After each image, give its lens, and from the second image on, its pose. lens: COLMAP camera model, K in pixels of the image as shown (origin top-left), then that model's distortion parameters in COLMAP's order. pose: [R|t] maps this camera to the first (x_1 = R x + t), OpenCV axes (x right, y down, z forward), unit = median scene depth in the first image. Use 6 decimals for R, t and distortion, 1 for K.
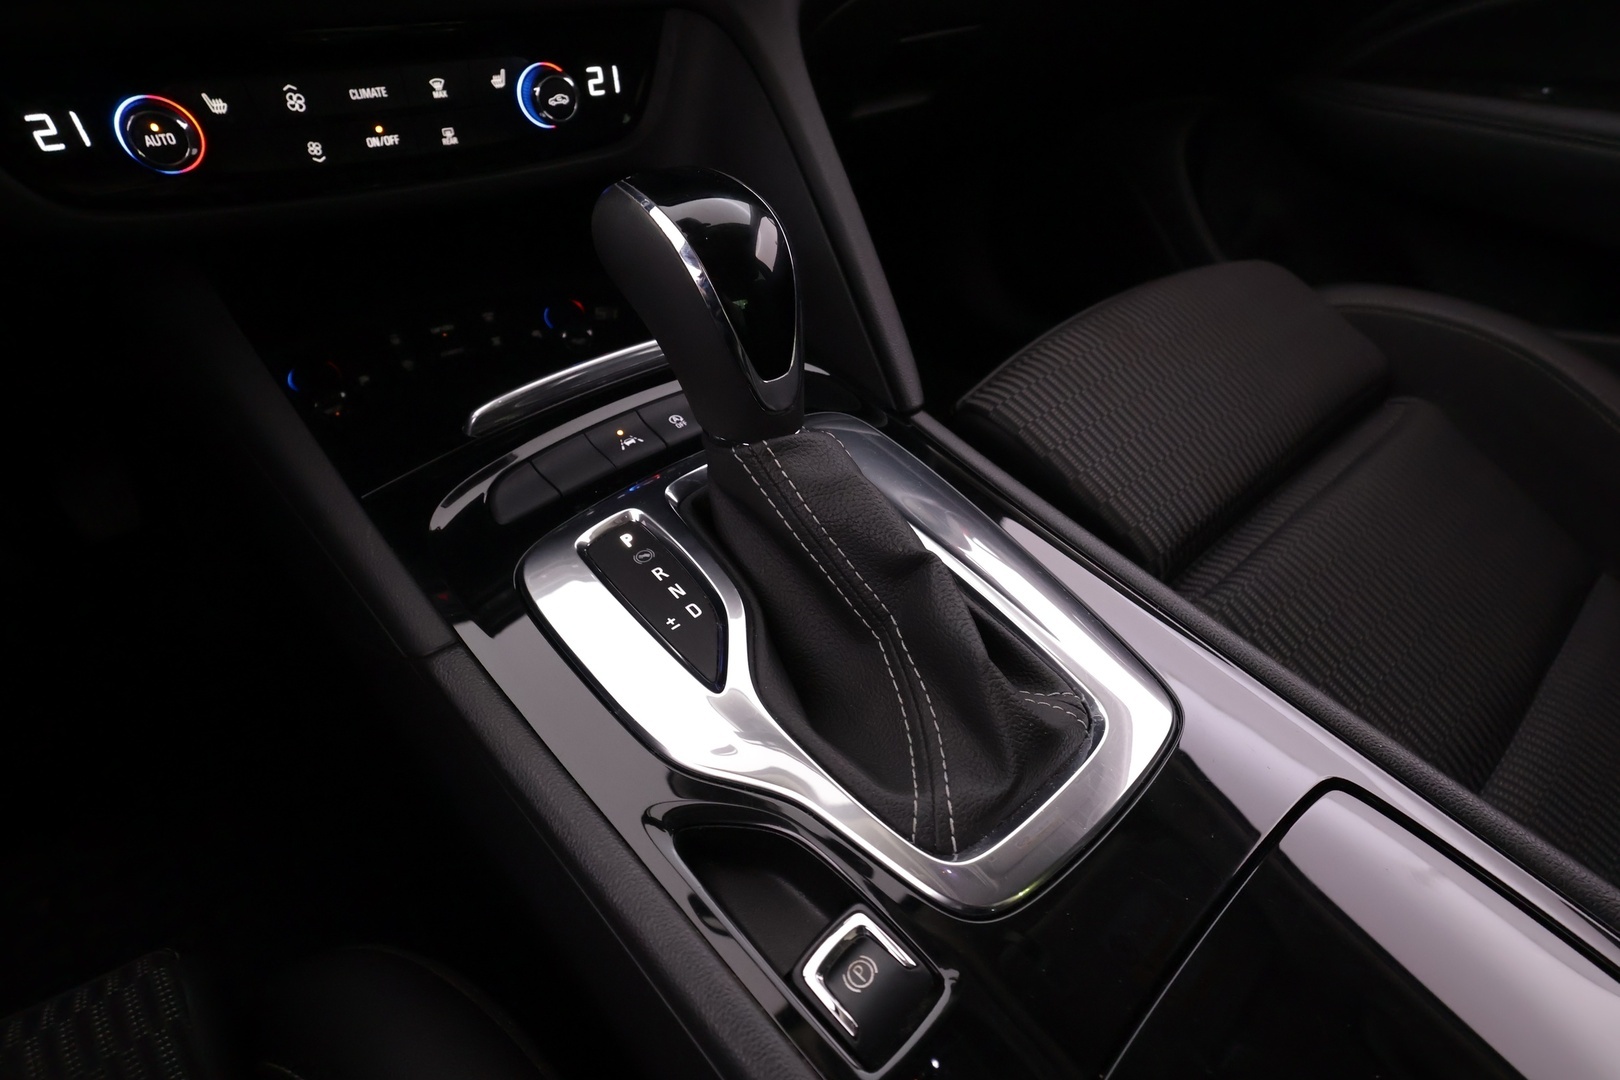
lens RADIAL K [[828.2, 0, 810.0], [0, 828.2, 540.0], [0, 0, 1]] dist [0.019717, -0.000128]
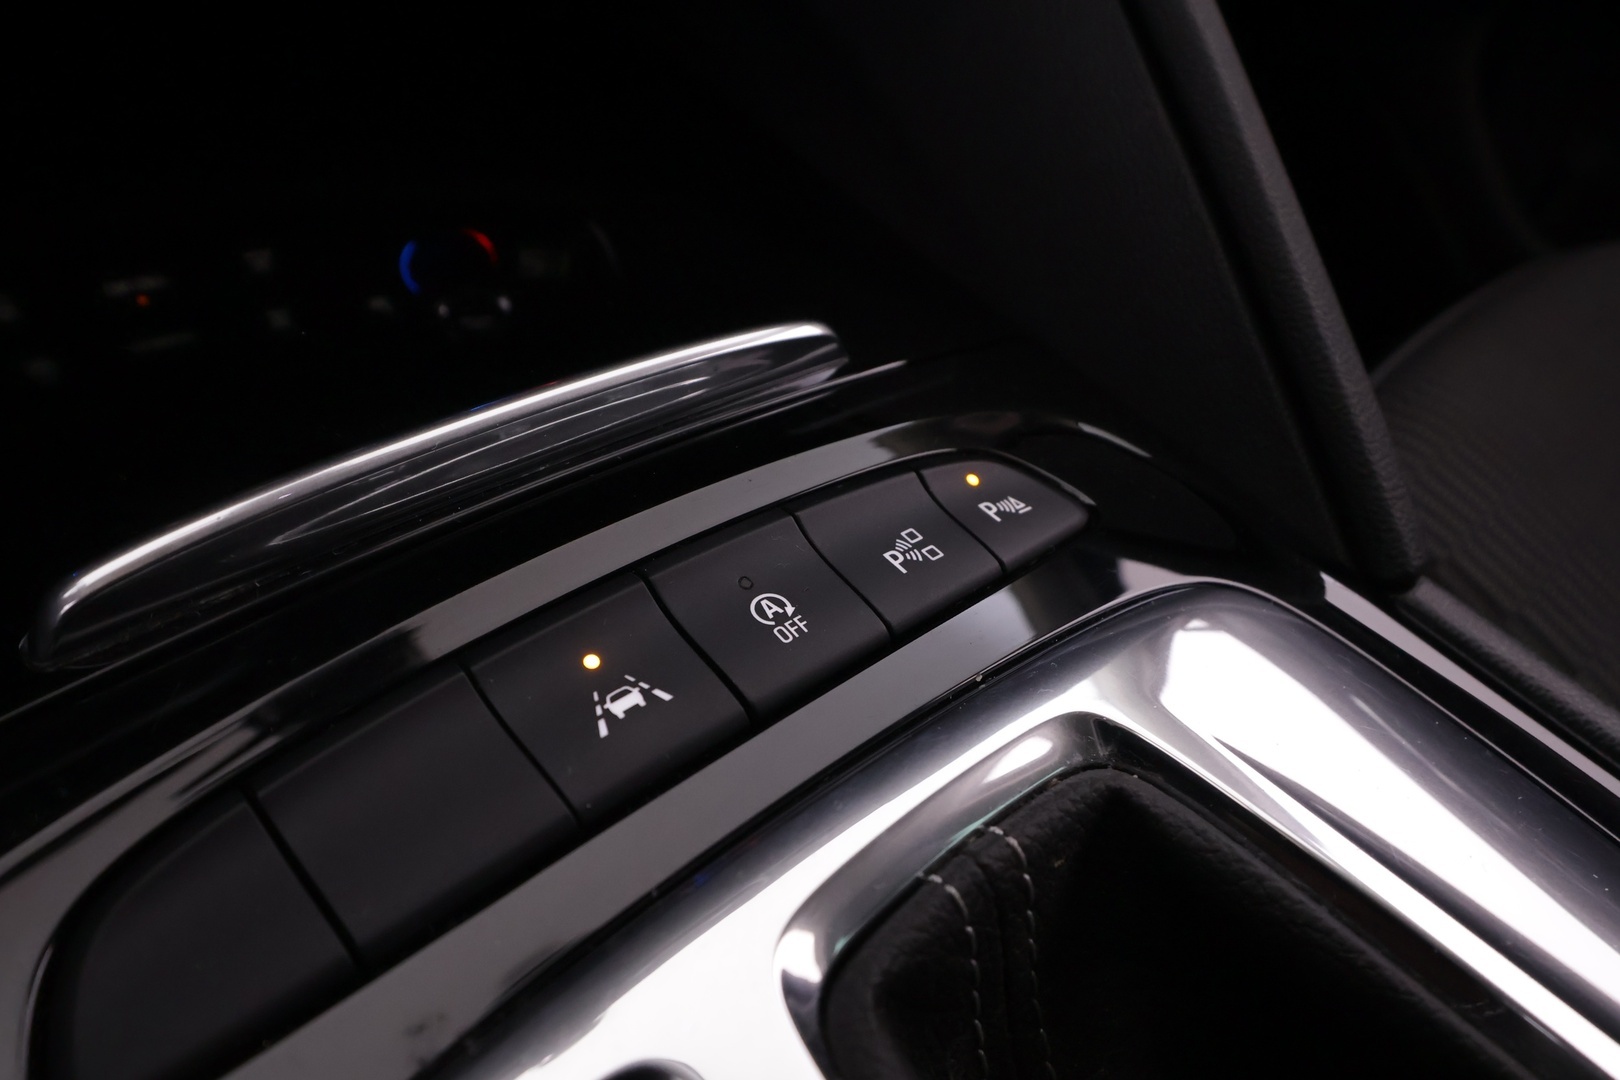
lens RADIAL K [[1064.4, 0, 810.0], [0, 1064.4, 540.0], [0, 0, 1]] dist [0.008238, -0.000351]
pose [[0.999232, 0.028985, 0.026359, -0.157370], [-0.028087, 0.999033, -0.033815, -0.154148], [-0.027313, 0.033049, 0.999080, 0.603281]]
